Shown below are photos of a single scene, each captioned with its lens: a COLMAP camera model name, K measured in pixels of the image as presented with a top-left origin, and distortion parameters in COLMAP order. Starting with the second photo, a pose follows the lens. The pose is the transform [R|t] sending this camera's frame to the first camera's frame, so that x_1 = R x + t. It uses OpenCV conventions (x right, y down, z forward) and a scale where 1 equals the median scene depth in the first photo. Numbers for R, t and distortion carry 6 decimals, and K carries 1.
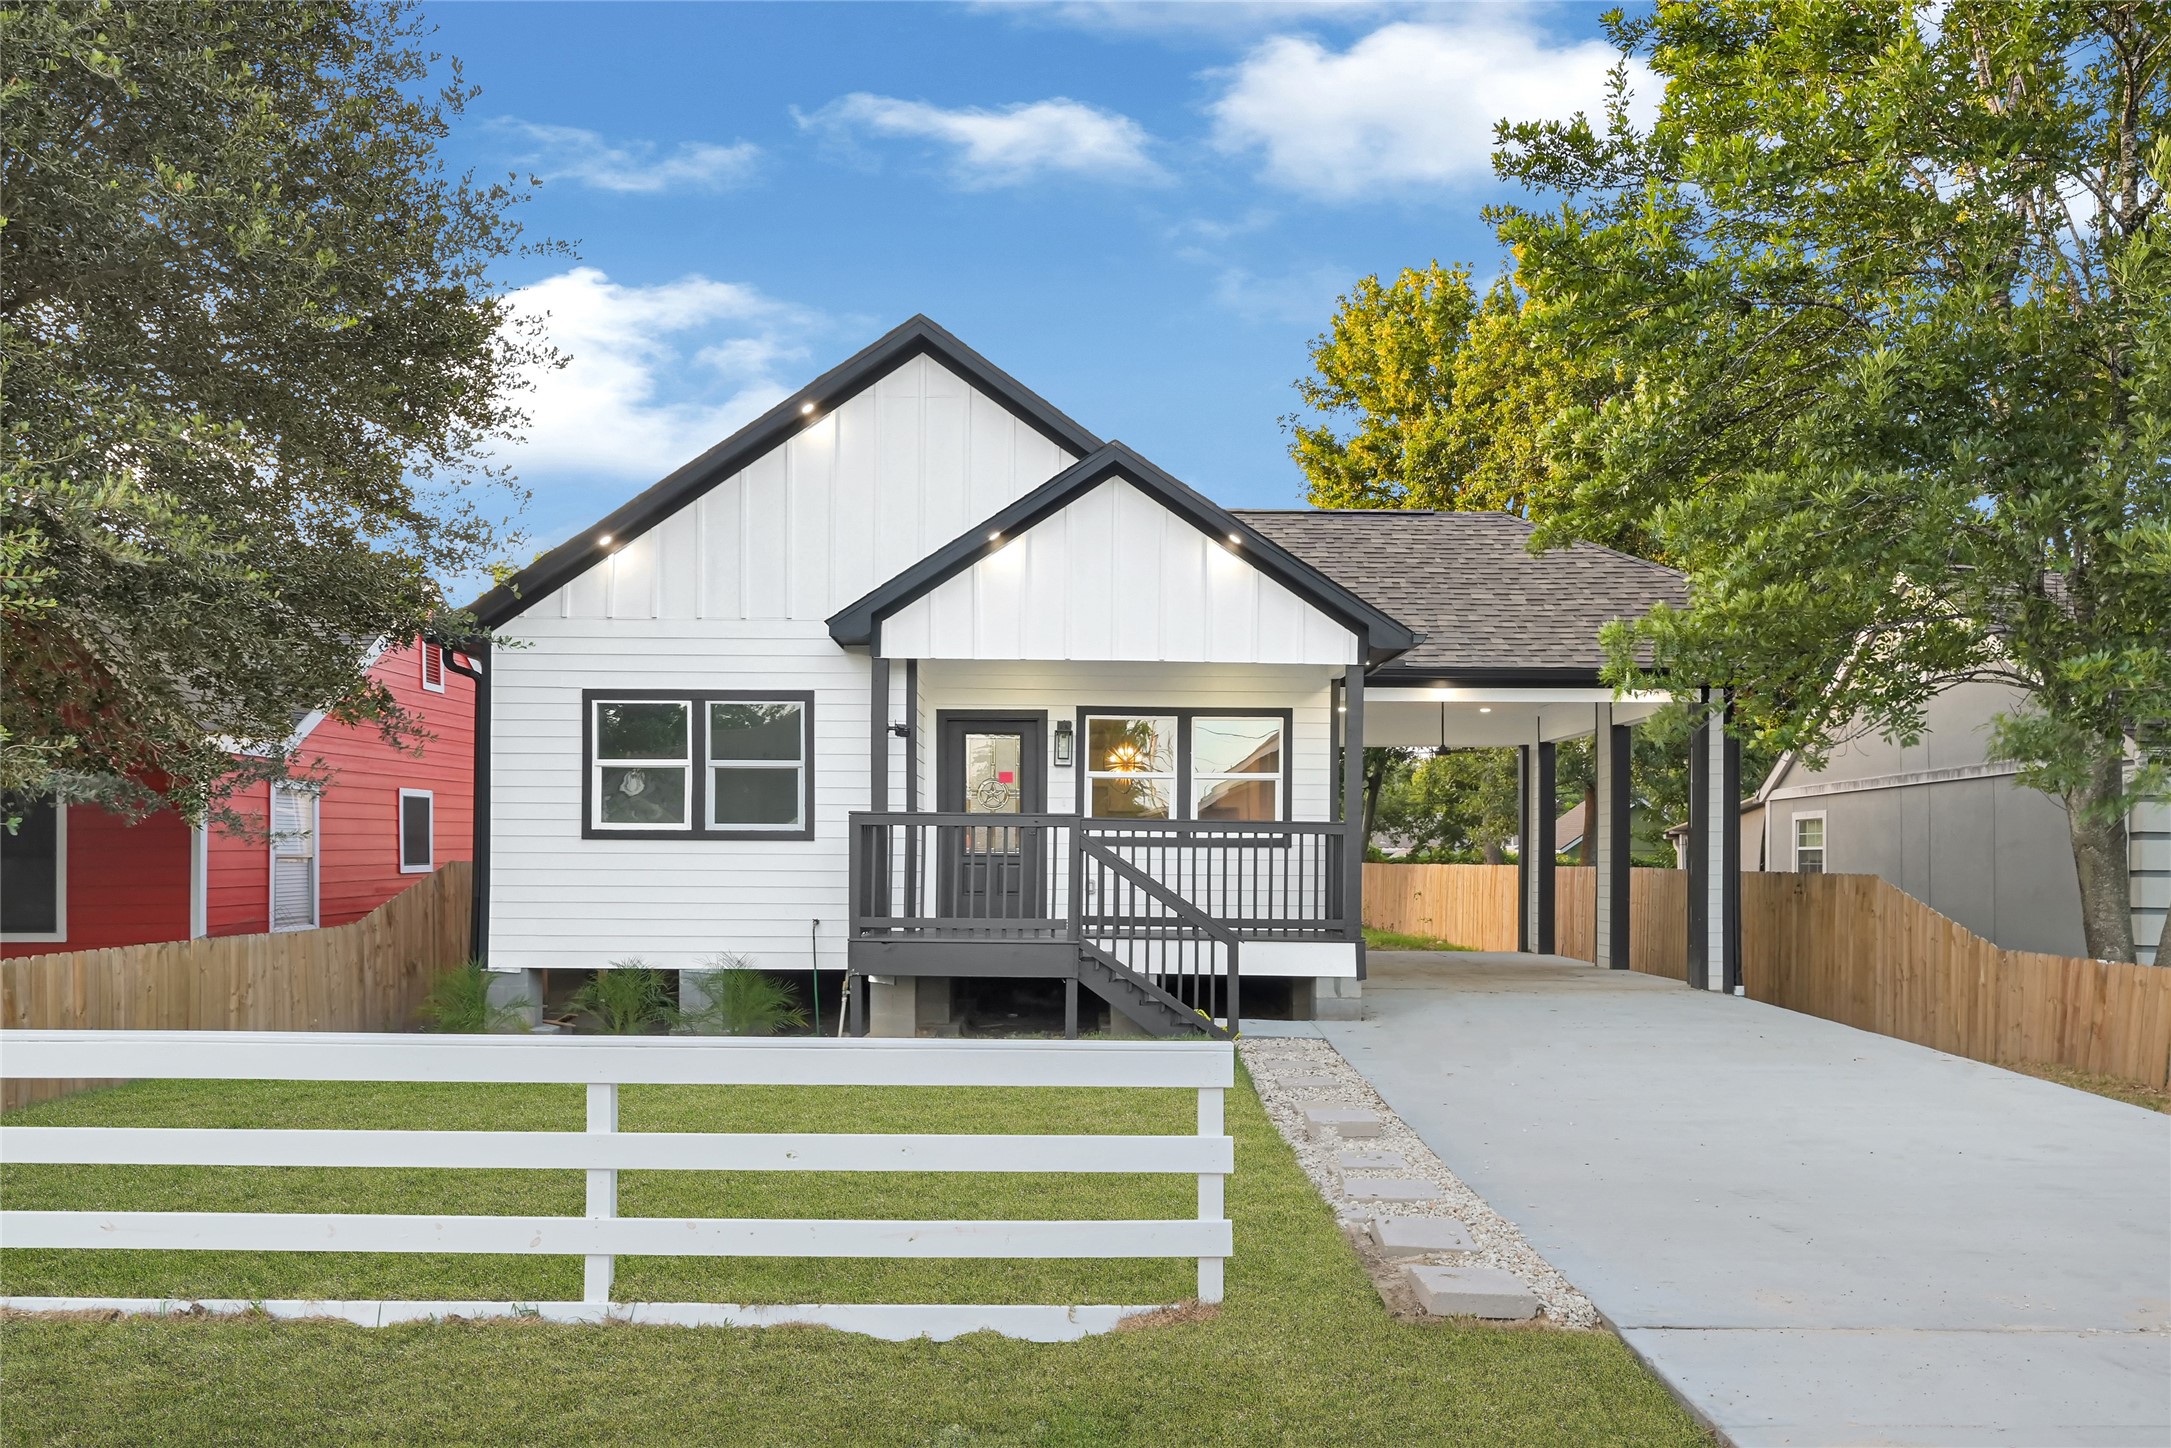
lens RADIAL K [[1529.3, 0, 1086.6], [0, 1529.3, 770.6], [0, 0, 1]] dist [0.025957, 0.003675]
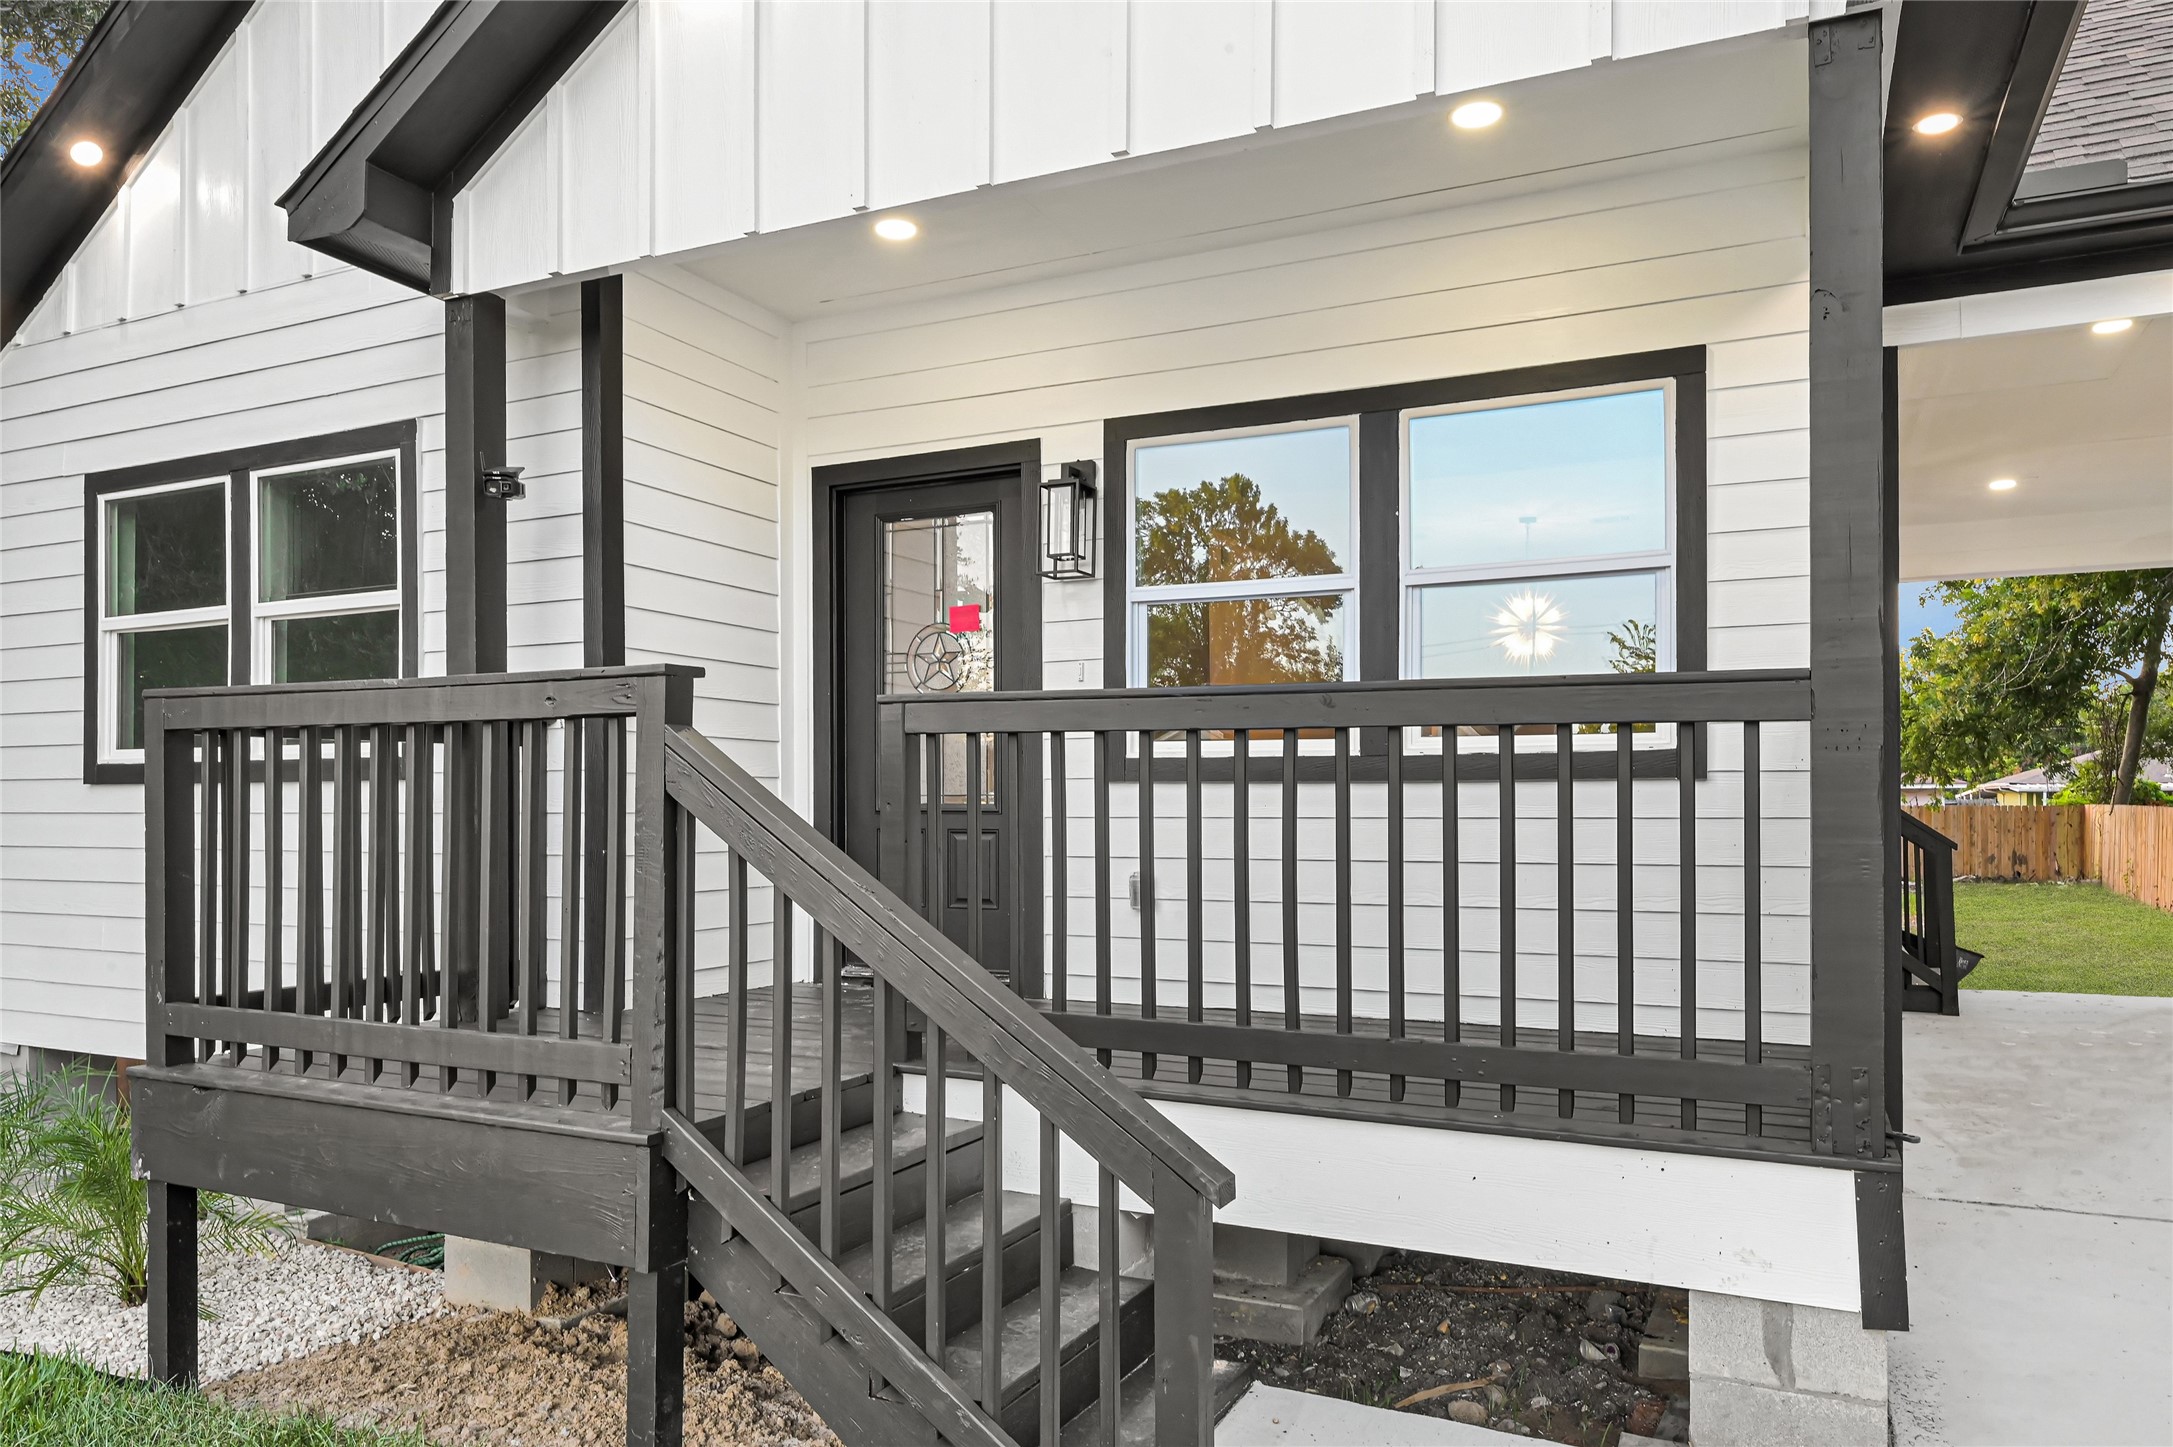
lens RADIAL K [[1491.3, 0, 1086.9], [0, 1491.3, 799.9], [0, 0, 1]] dist [0.007991, 0.001248]
pose [[0.905978, -0.010765, -0.423188, 0.157444], [0.034081, 0.998286, 0.047567, 0.037868], [0.421951, -0.057518, 0.904792, 0.705168]]
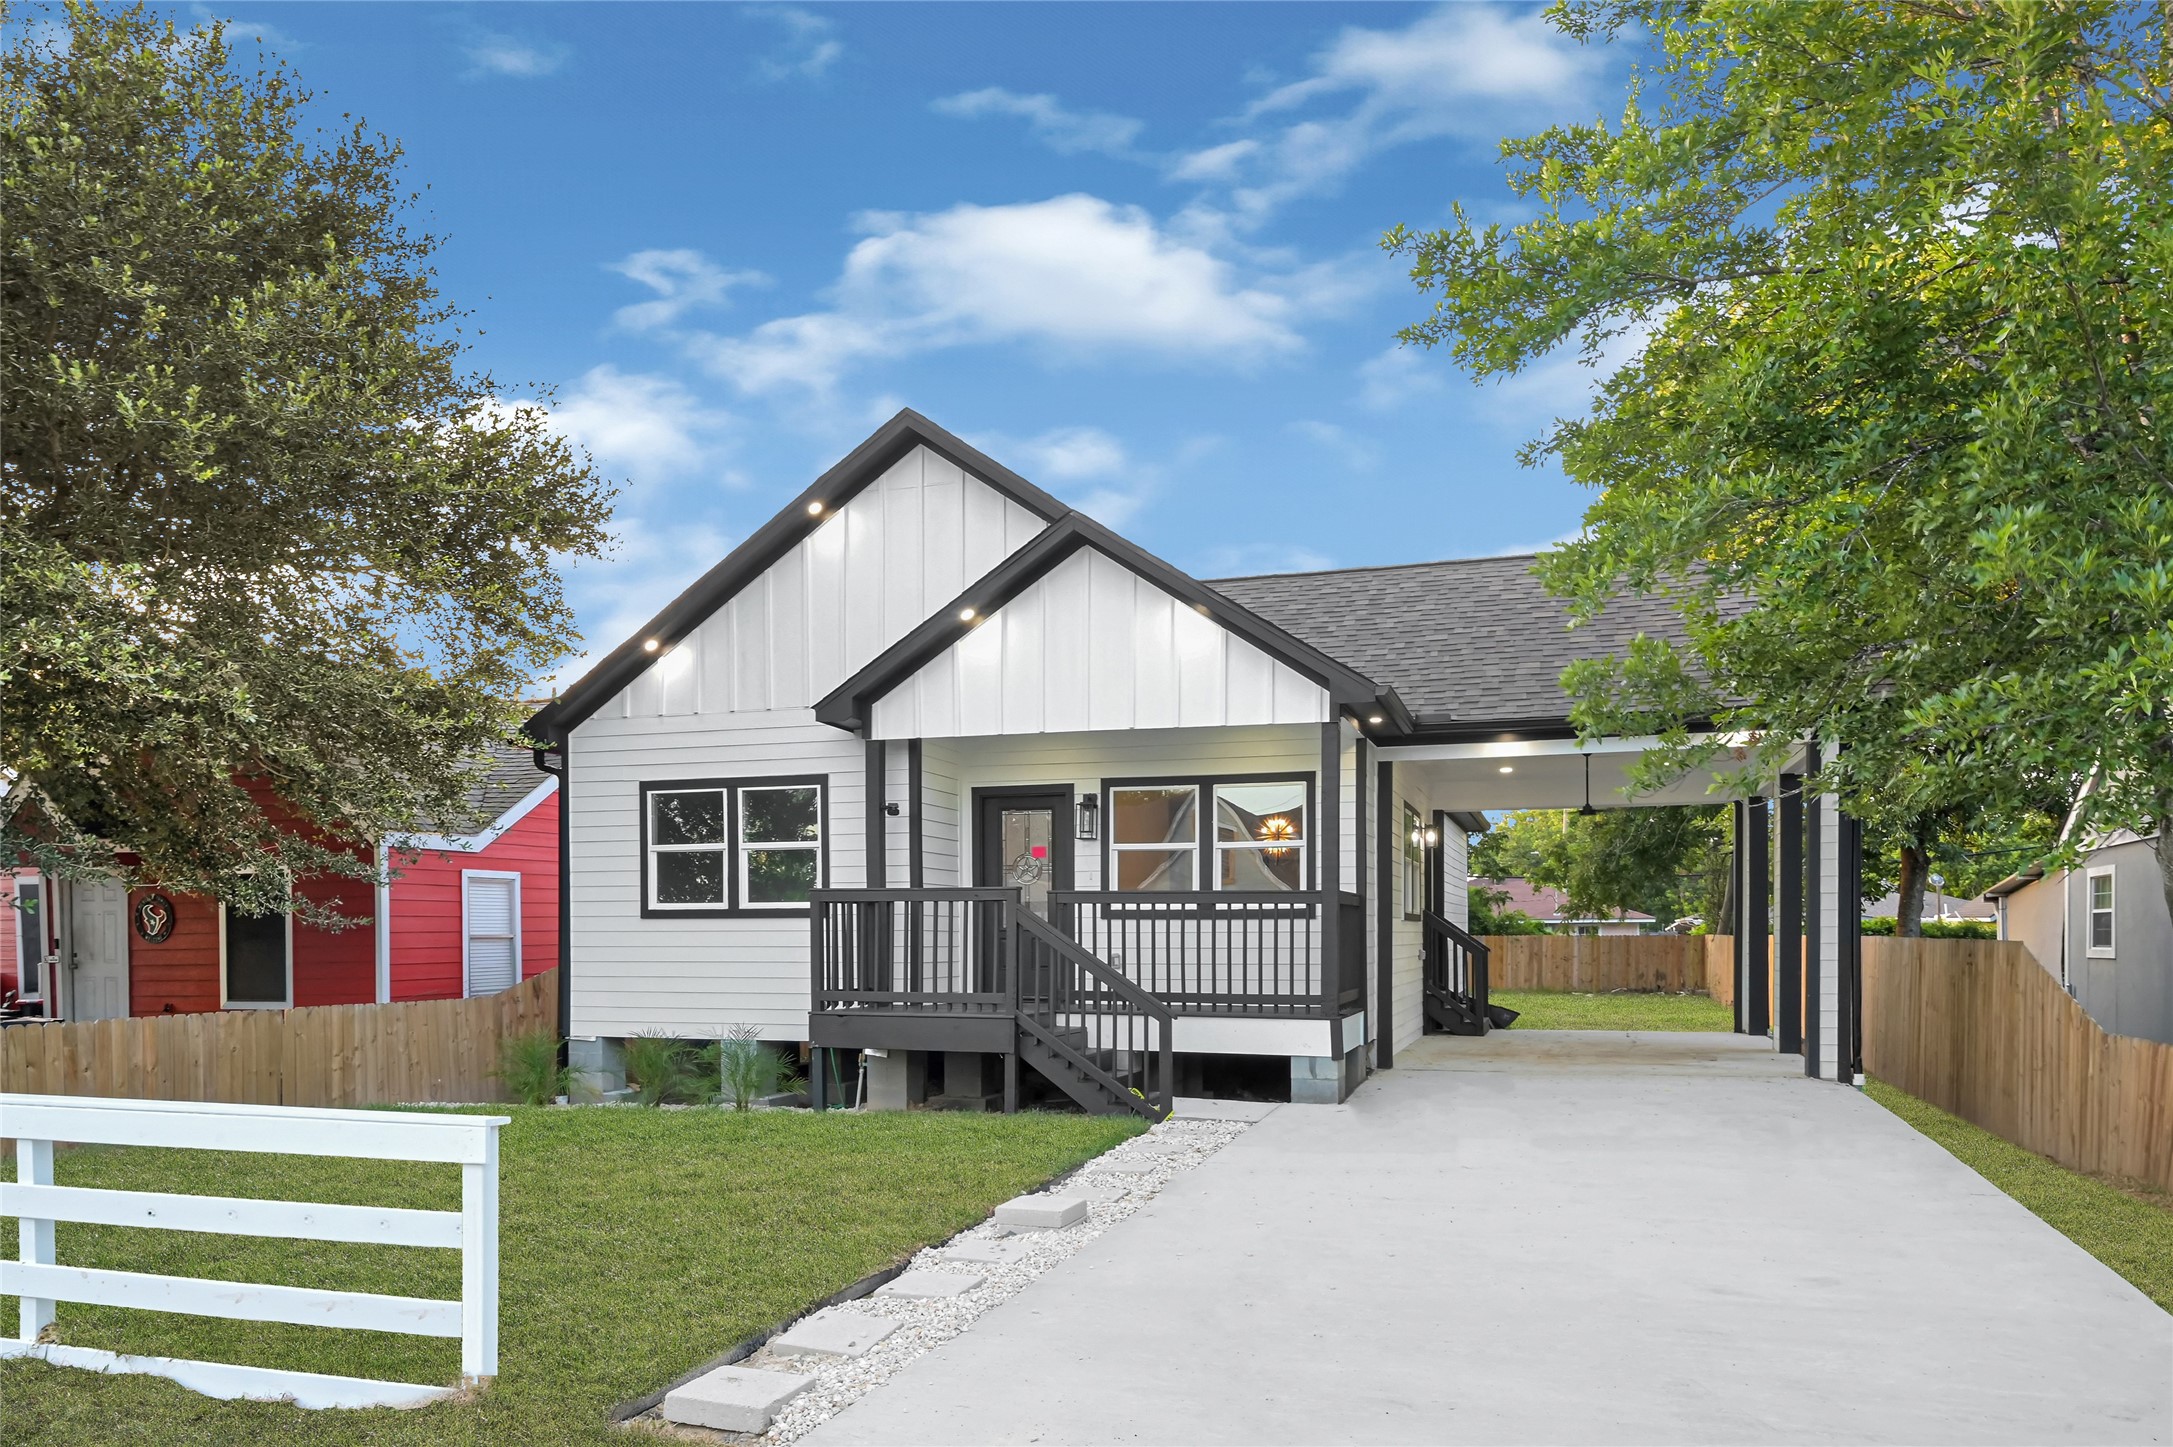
lens RADIAL K [[1491.3, 0, 1086.9], [0, 1491.3, 799.9], [0, 0, 1]] dist [0.007991, 0.001248]
pose [[0.952565, -0.036671, -0.302117, 0.297881], [0.026565, 0.998944, -0.037493, 0.008416], [0.303173, 0.027688, 0.952533, 0.081686]]
